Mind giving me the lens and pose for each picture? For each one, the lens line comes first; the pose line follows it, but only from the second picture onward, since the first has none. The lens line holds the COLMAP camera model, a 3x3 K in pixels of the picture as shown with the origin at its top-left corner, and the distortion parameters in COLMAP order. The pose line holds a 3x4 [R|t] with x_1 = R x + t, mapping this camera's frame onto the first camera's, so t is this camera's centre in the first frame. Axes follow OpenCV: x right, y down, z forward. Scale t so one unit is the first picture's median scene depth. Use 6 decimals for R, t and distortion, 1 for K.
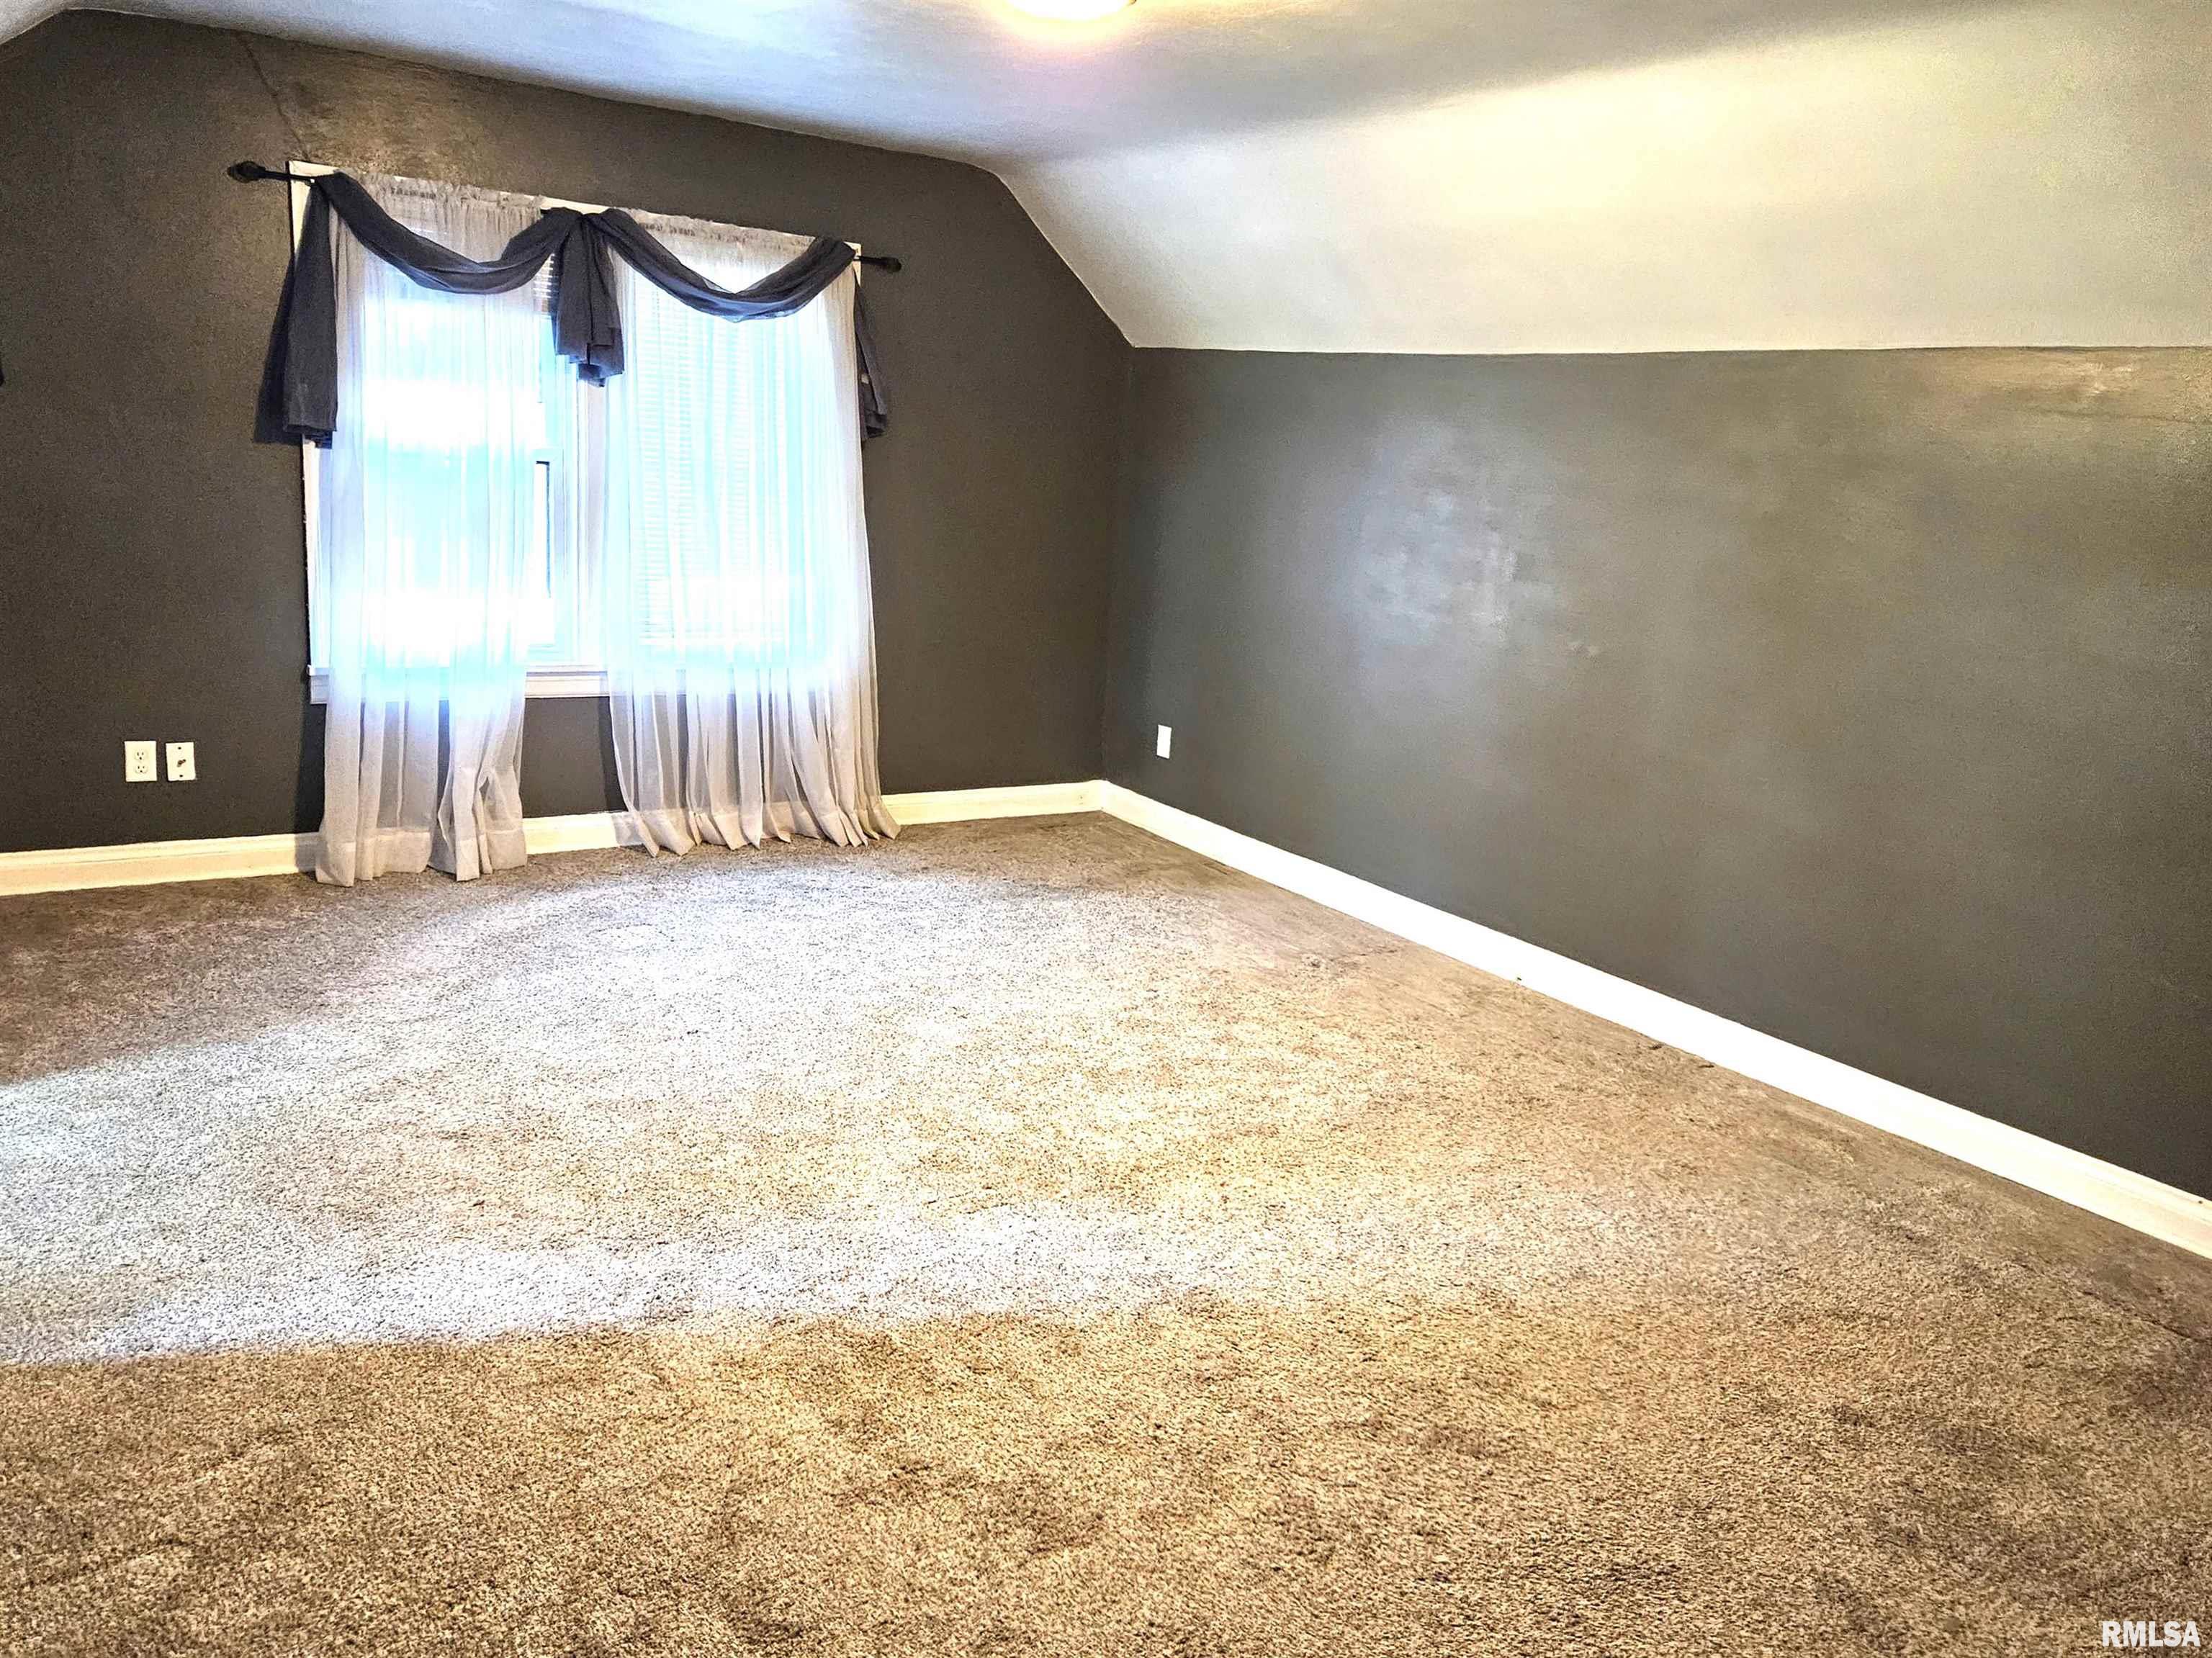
lens RADIAL K [[1677.1, 0, 1106.0], [0, 1677.1, 829.0], [0, 0, 1]] dist [0.121212, -0.134280]
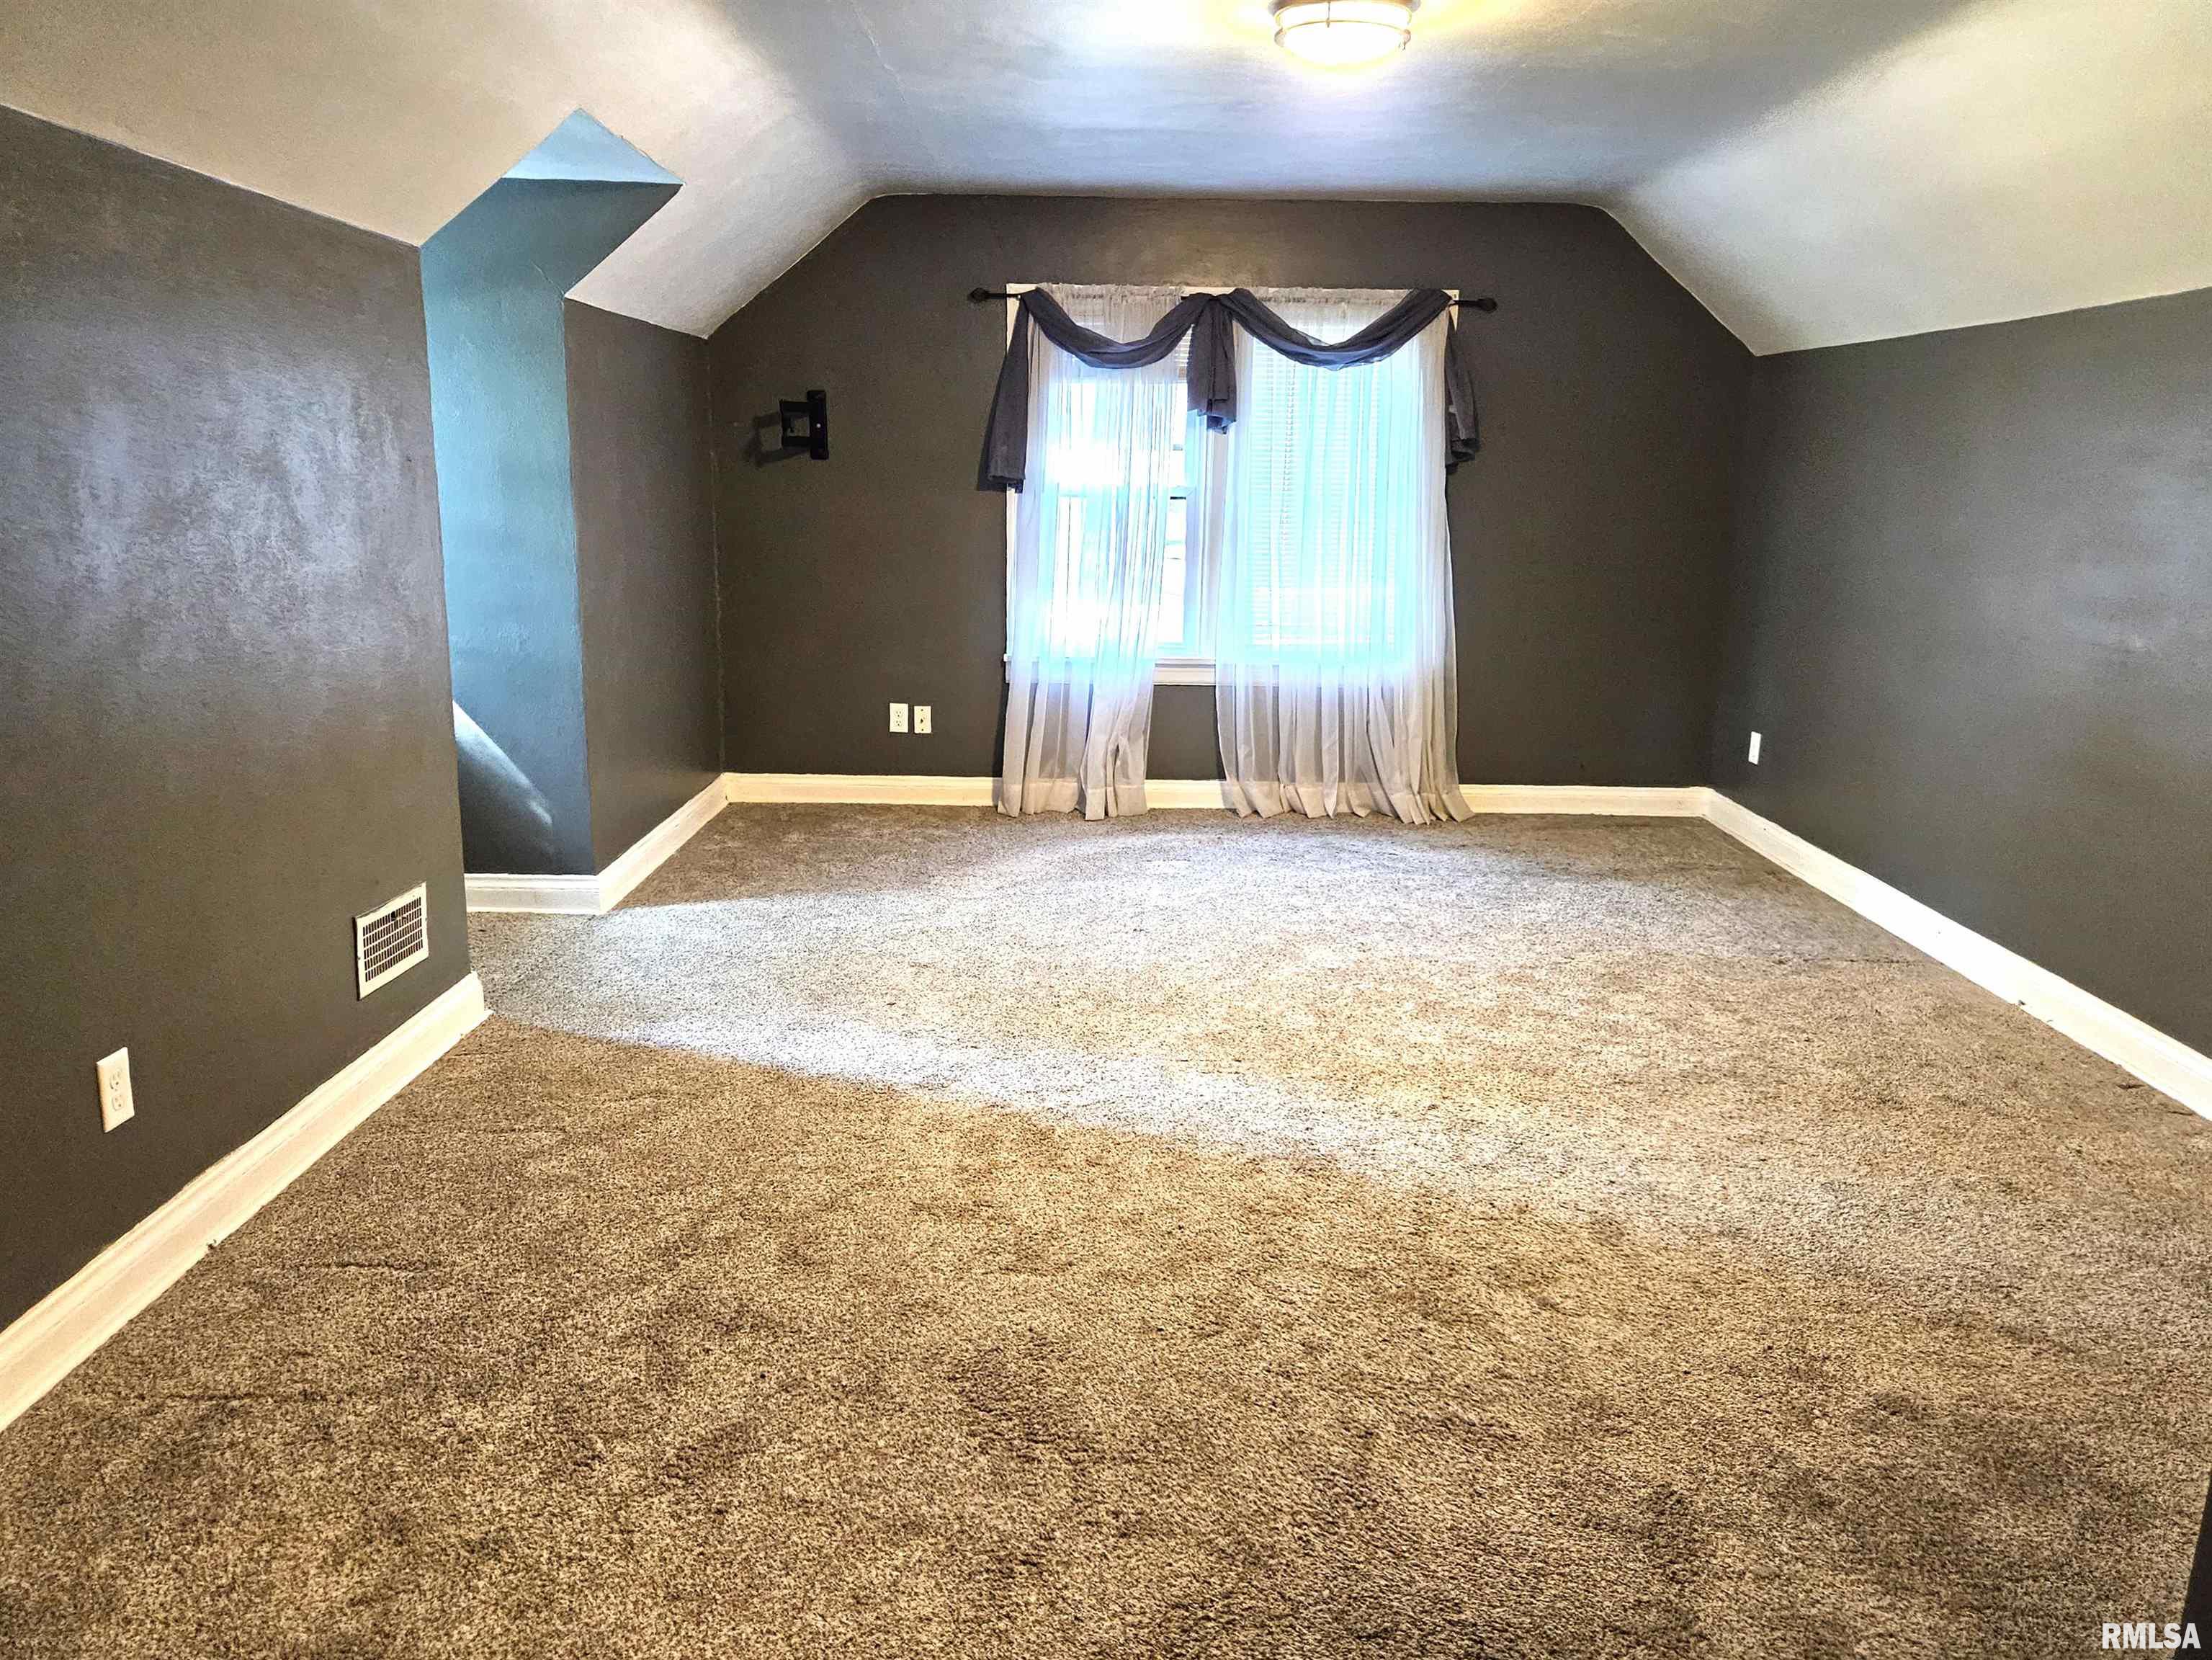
lens RADIAL K [[1553.8, 0, 1106.0], [0, 1553.8, 830.0], [0, 0, 1]] dist [0.107612, -0.111418]
pose [[0.823532, 0.069939, -0.562942, 0.296137], [-0.089743, 0.995936, -0.007551, 0.044586], [0.560126, 0.056739, 0.826462, 0.025913]]
